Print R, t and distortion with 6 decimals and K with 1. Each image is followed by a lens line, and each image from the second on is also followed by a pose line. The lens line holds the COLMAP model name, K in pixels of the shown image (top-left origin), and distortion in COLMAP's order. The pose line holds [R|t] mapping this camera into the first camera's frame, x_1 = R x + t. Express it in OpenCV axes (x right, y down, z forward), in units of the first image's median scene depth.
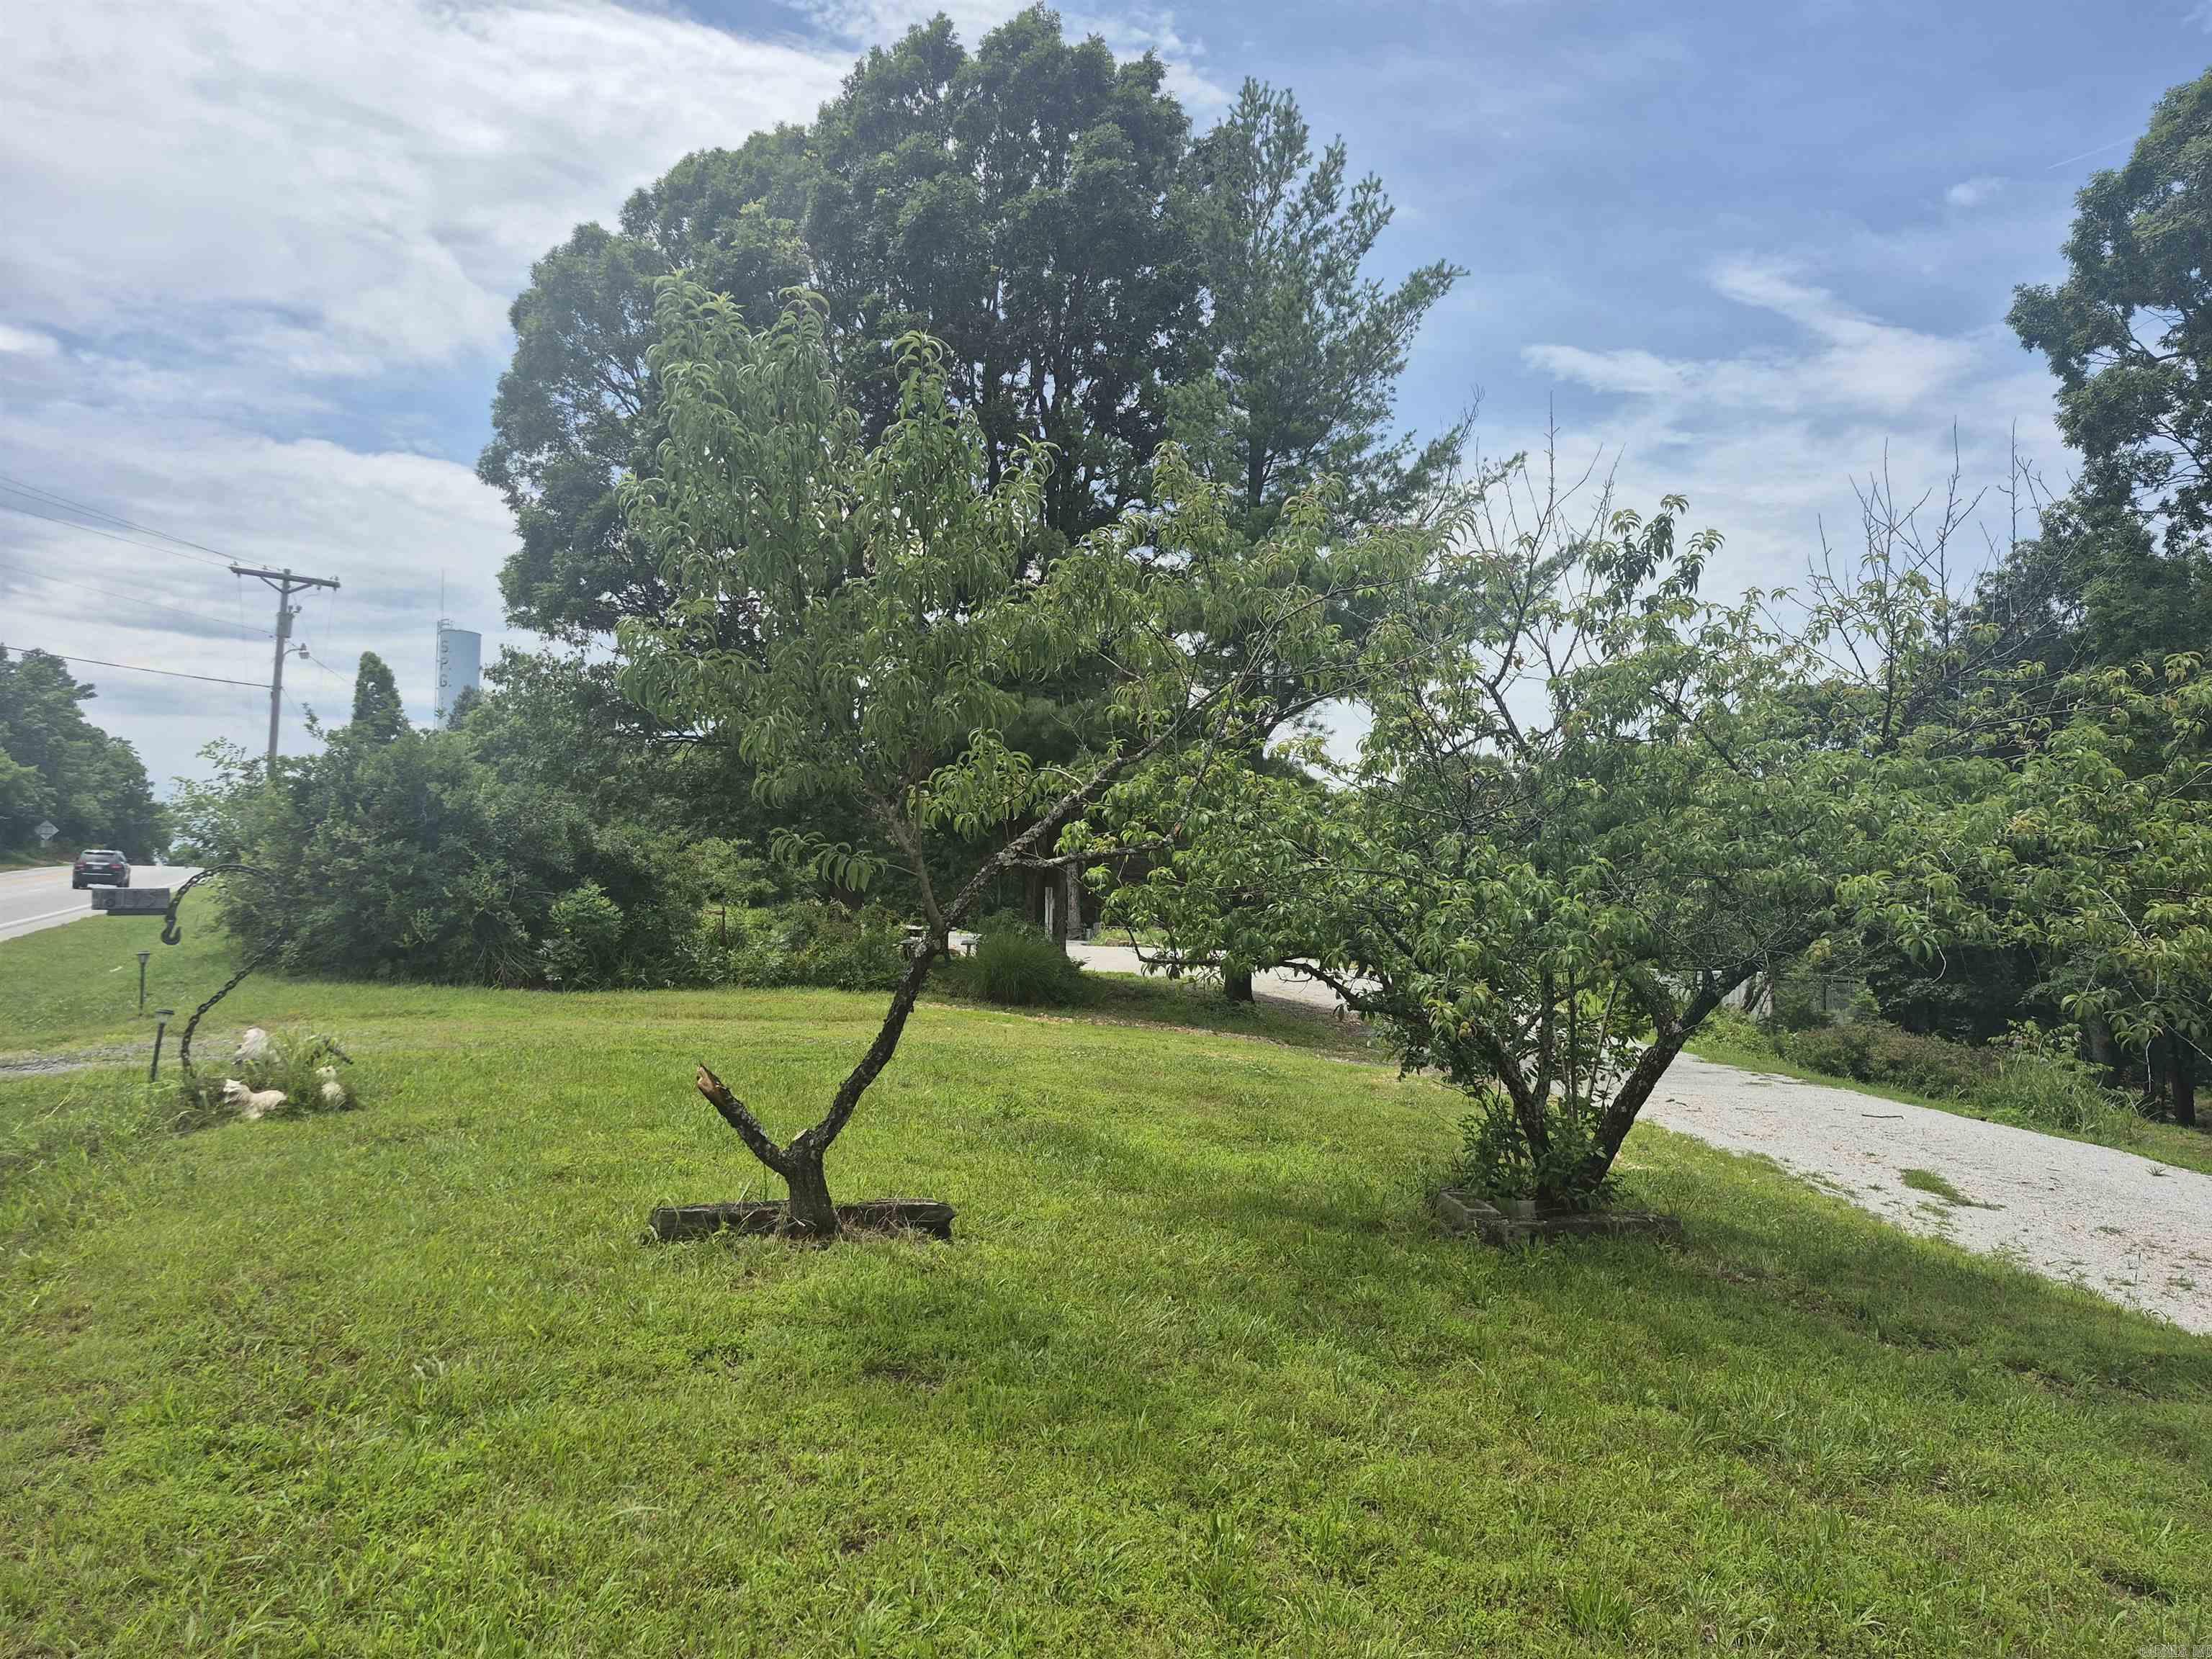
lens RADIAL K [[1494.9, 0, 1110.2], [0, 1494.9, 839.7], [0, 0, 1]] dist [0.003259, 0.000040]
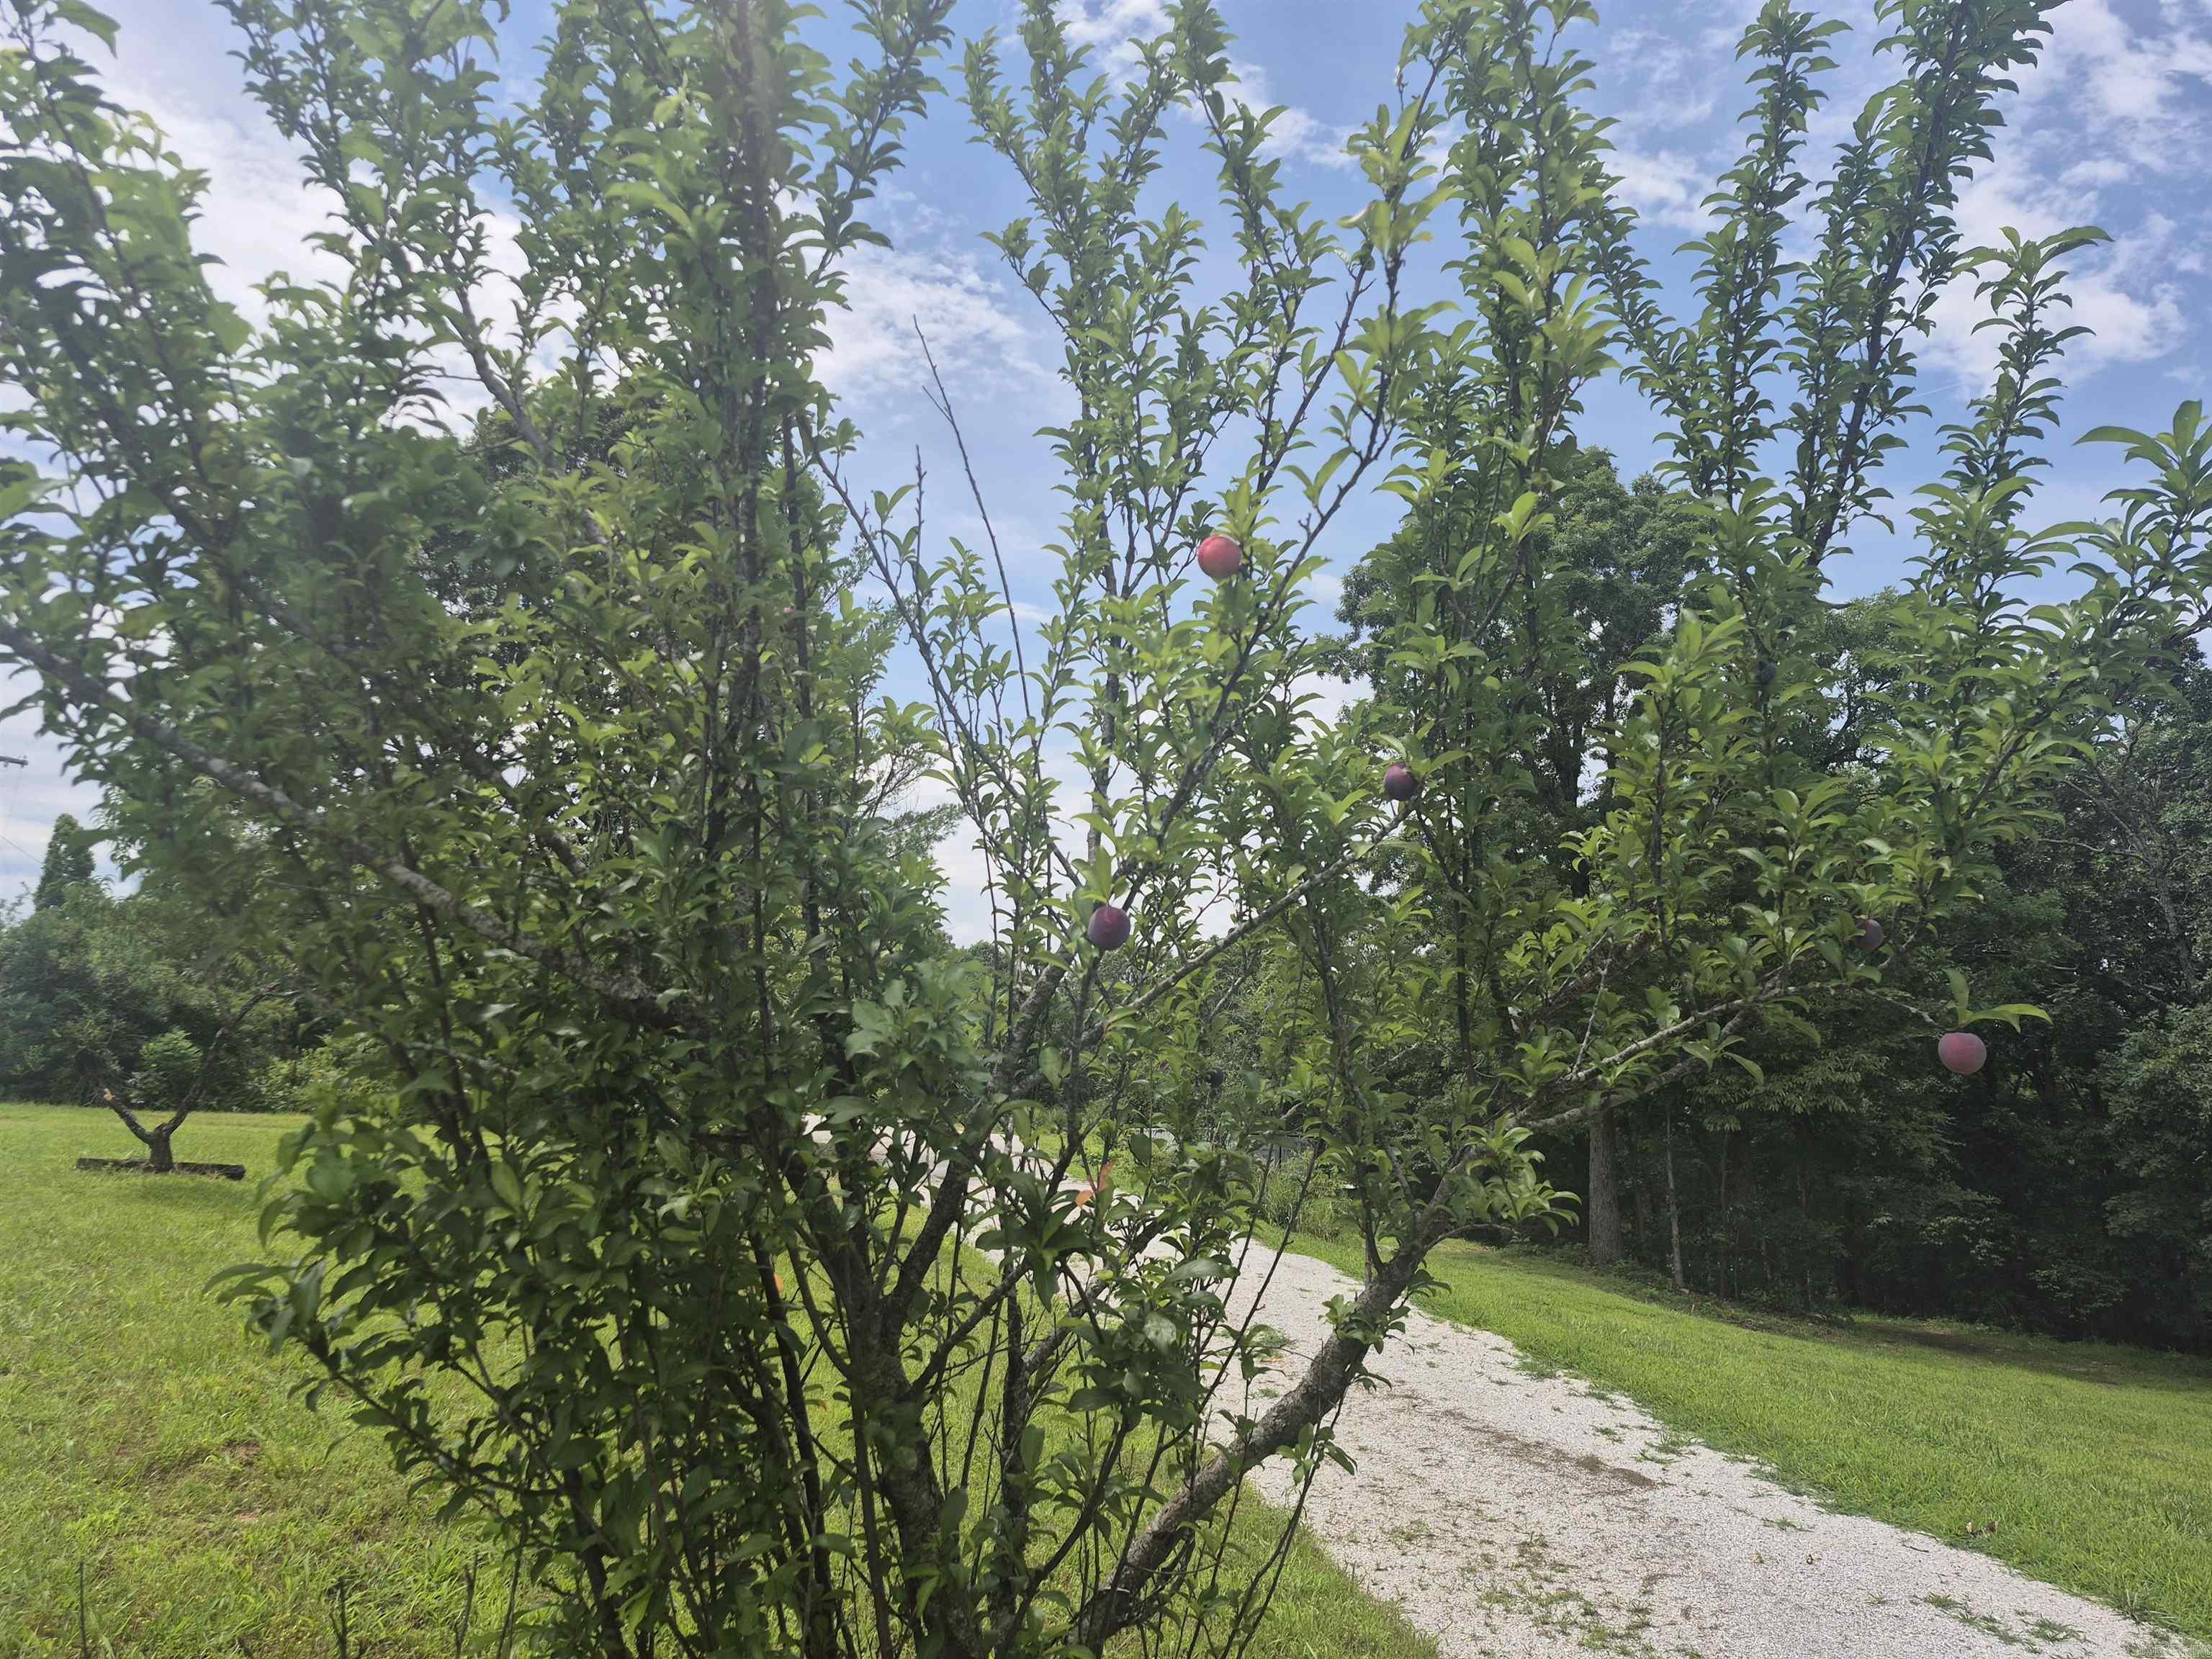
lens RADIAL K [[1494.9, 0, 1104.2], [0, 1494.9, 816.7], [0, 0, 1]] dist [0.003259, 0.000040]
pose [[0.988844, 0.041007, 0.143197, 0.265609], [-0.020487, 0.989664, -0.141936, 0.014082], [-0.147537, 0.137419, 0.979464, -0.442115]]
